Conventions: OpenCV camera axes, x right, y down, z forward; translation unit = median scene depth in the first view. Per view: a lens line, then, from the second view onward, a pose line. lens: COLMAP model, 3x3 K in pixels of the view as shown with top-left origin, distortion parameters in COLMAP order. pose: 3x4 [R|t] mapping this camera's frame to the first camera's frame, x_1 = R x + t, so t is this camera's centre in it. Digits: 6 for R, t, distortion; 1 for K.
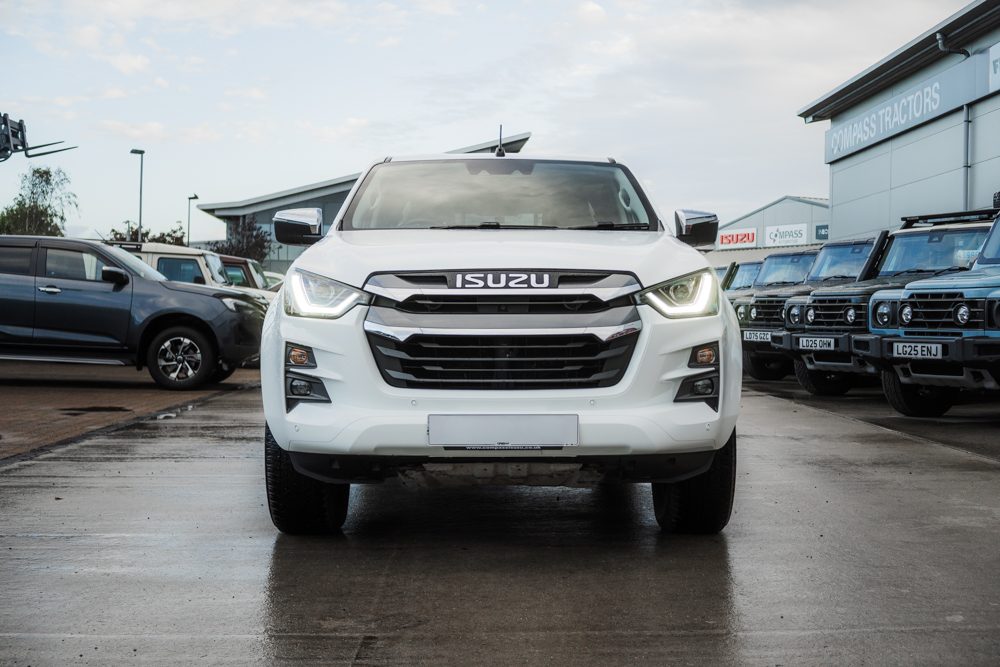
lens RADIAL K [[1199.2, 0, 500.6], [0, 1199.2, 314.8], [0, 0, 1]] dist [-0.068378, -0.026456]
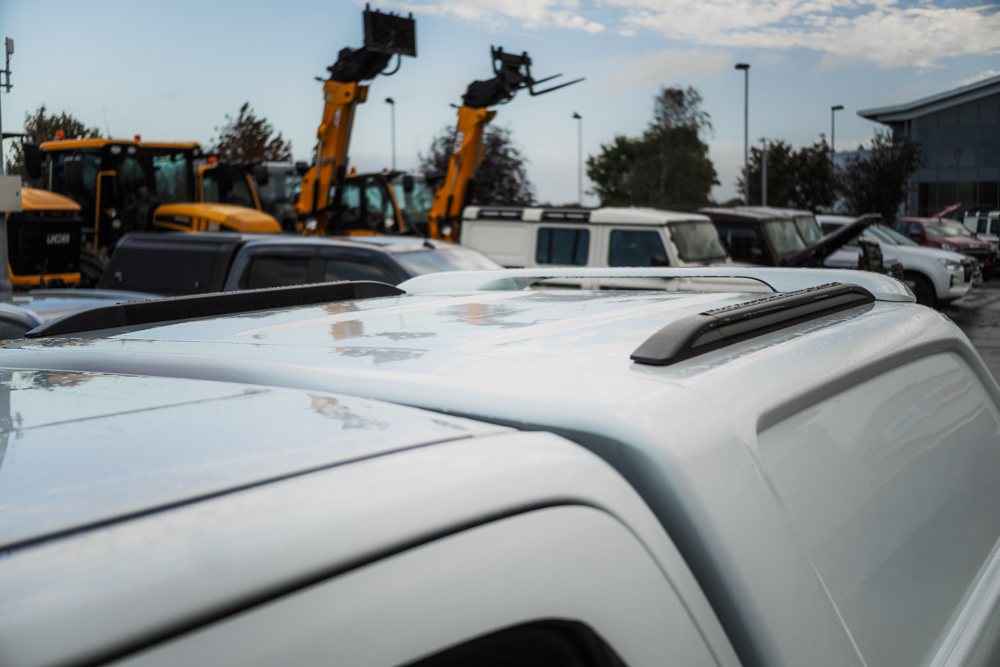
lens RADIAL K [[1199.2, 0, 500.6], [0, 1199.2, 314.8], [0, 0, 1]] dist [-0.068378, -0.026456]
pose [[0.841334, 0.009854, -0.540426, 0.238686], [0.033918, 0.996901, 0.070982, -0.237193], [0.539450, -0.078050, 0.838392, 1.633083]]
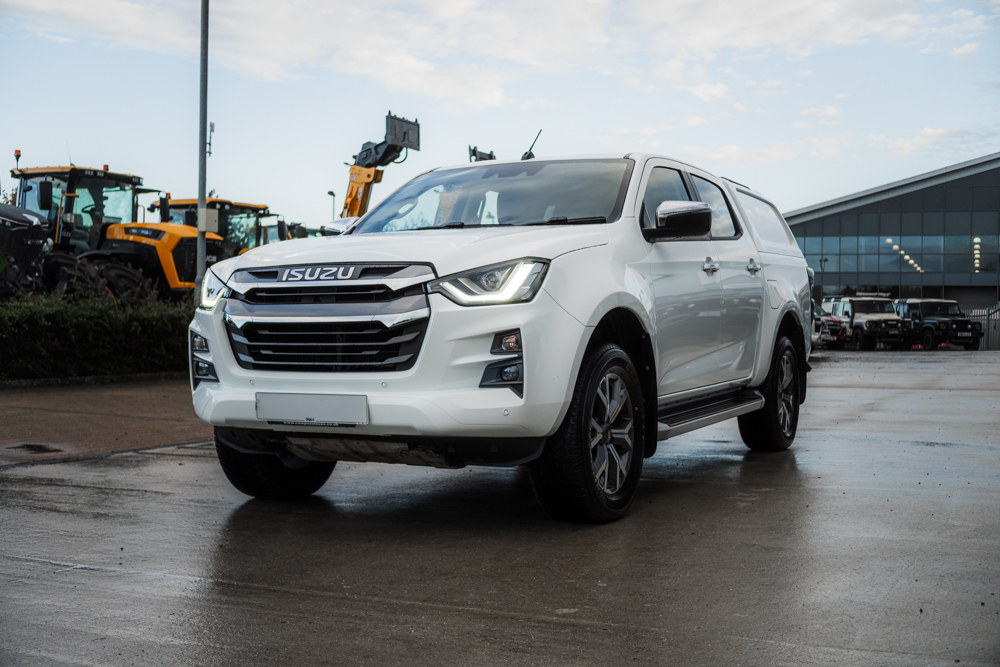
lens RADIAL K [[1199.2, 0, 500.6], [0, 1199.2, 314.8], [0, 0, 1]] dist [-0.068378, -0.026456]
pose [[0.891321, -0.009909, -0.453265, 0.646557], [0.003695, 0.999887, -0.014594, 0.025980], [0.453358, 0.011333, 0.891256, 0.085141]]
